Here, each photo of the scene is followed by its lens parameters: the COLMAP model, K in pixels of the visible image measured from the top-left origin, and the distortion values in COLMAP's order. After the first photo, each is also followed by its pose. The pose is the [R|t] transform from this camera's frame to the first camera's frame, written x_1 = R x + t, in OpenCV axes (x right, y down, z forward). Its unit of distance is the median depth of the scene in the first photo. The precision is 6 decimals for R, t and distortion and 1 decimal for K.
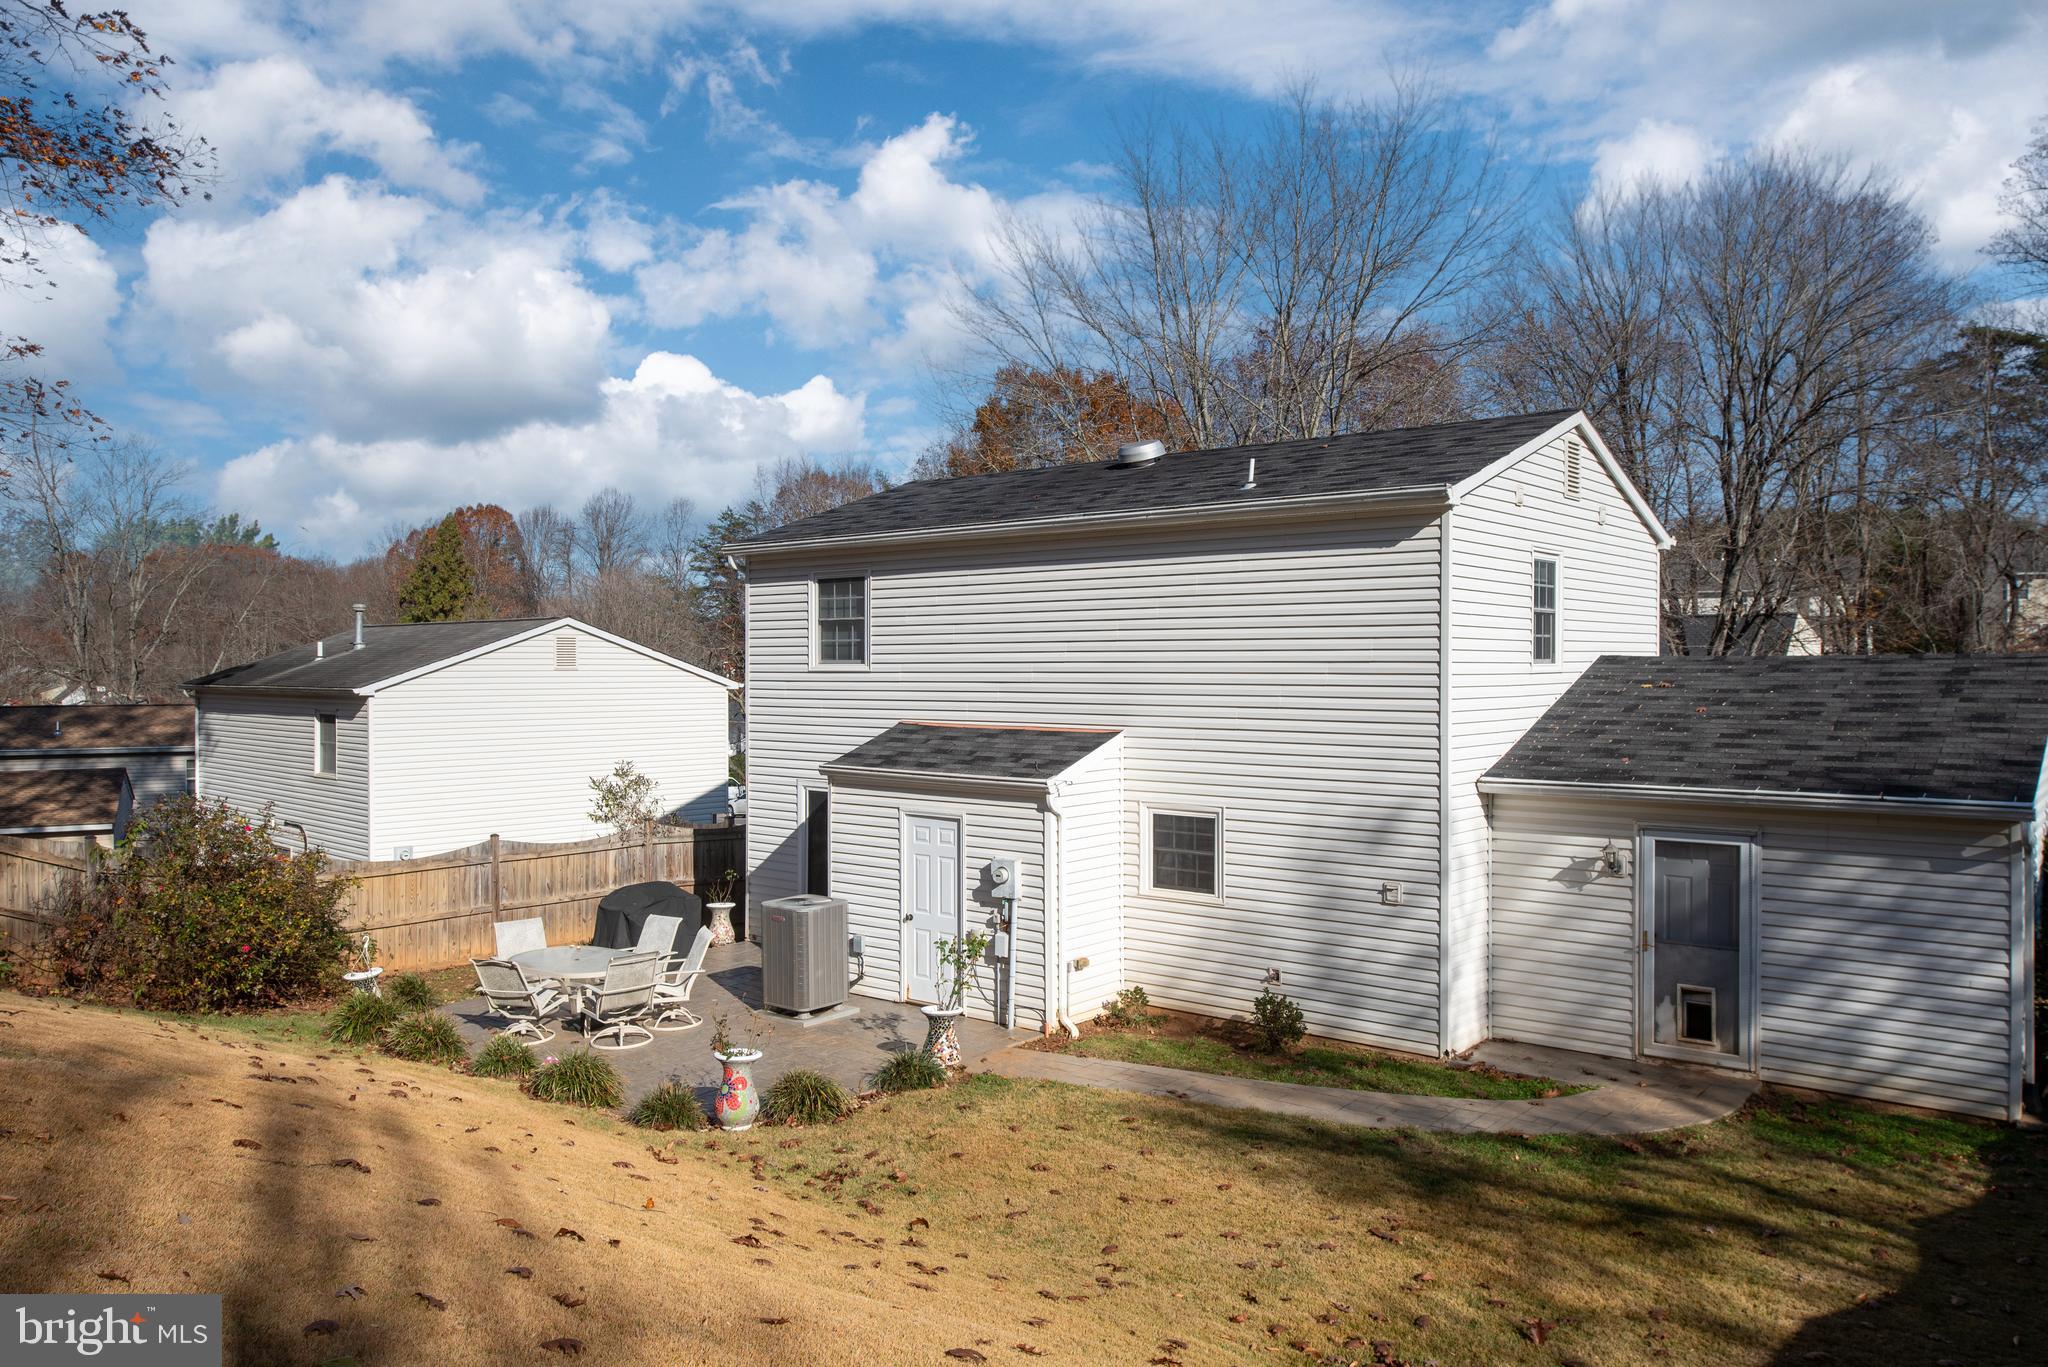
lens RADIAL K [[1430.6, 0, 1029.2], [0, 1430.6, 676.9], [0, 0, 1]] dist [-0.008933, -0.004756]
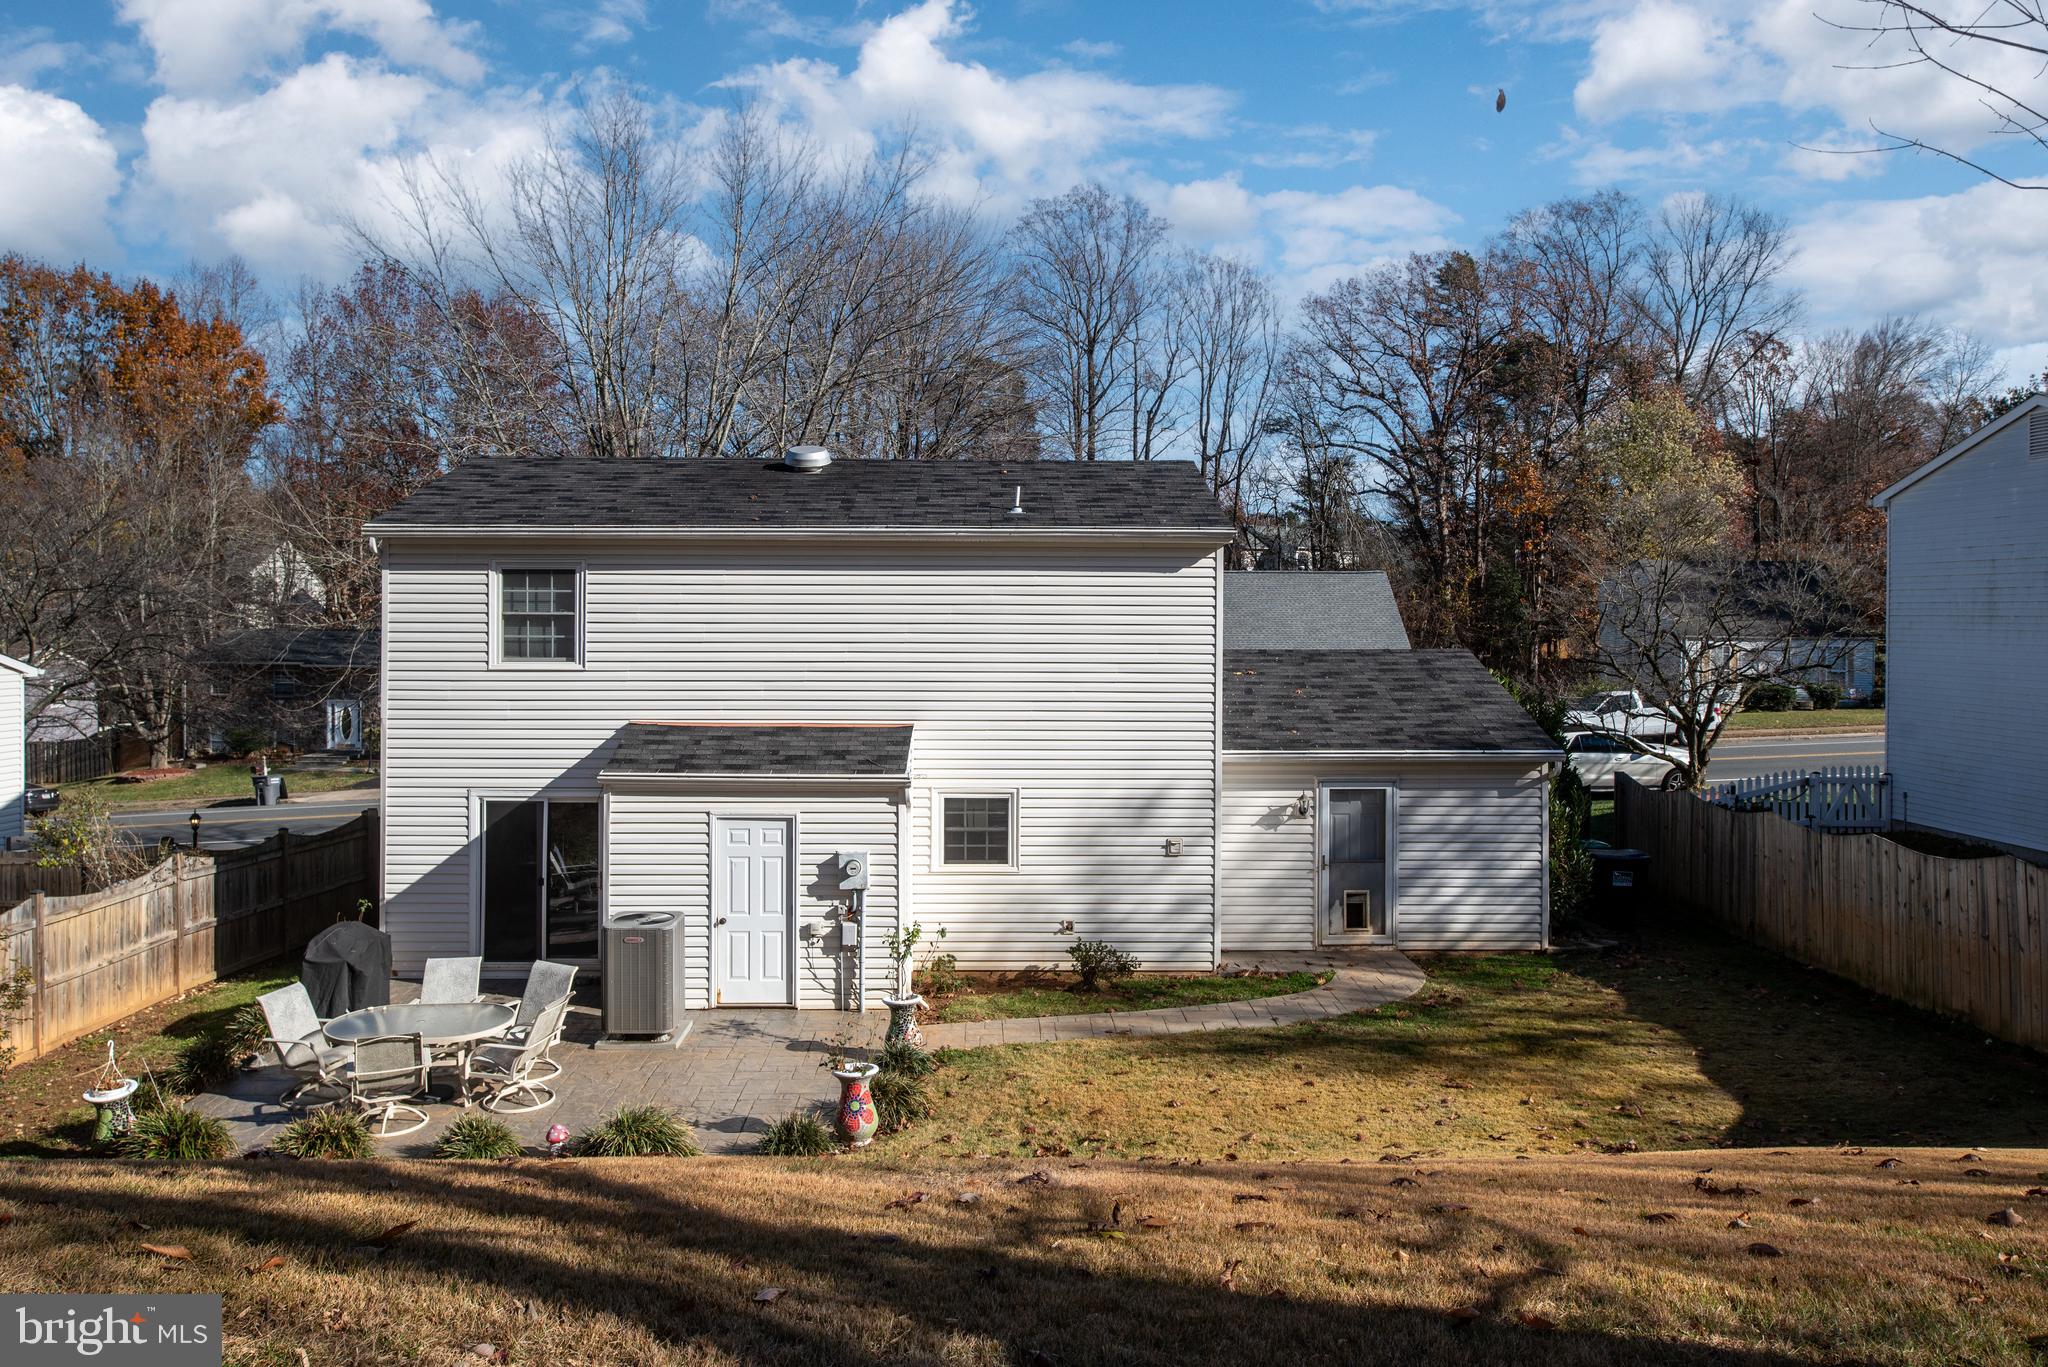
lens RADIAL K [[1430.6, 0, 958.9], [0, 1430.6, 611.2], [0, 0, 1]] dist [-0.008933, -0.004756]
pose [[0.770241, 0.004919, 0.637735, -0.627693], [0.001240, 0.999957, -0.009211, -0.040645], [-0.637752, 0.007886, 0.770201, 0.133742]]
